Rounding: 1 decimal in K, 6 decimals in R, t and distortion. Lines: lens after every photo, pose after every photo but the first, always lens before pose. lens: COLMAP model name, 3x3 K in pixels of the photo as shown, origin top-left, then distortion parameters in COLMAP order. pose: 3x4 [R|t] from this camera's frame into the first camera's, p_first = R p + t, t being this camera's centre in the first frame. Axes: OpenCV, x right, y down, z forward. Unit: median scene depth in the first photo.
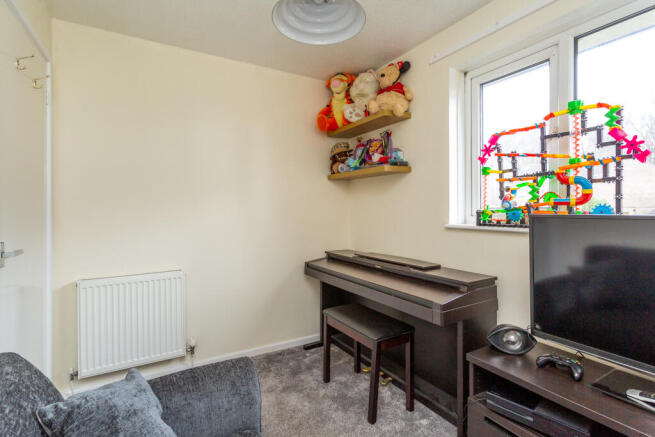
lens RADIAL K [[317.3, 0, 328.0], [0, 317.3, 216.8], [0, 0, 1]] dist [0.001206, 0.000374]
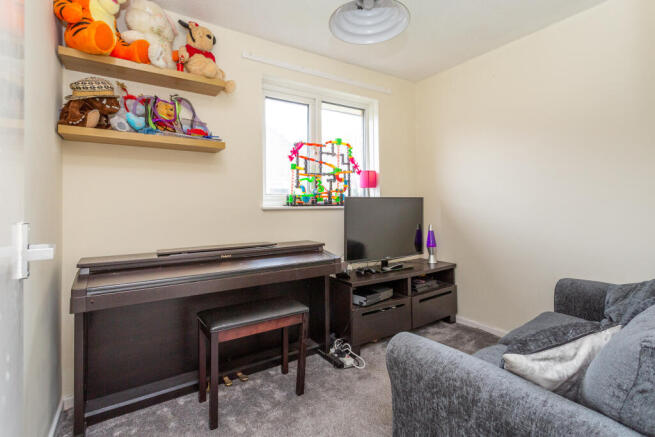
lens RADIAL K [[317.3, 0, 333.5], [0, 317.3, 197.5], [0, 0, 1]] dist [0.001206, 0.000374]
pose [[-0.033217, -0.002158, 0.999446, -0.982398], [0.001850, 0.999996, 0.002220, -0.012842], [-0.999446, 0.001923, -0.033213, 0.957469]]
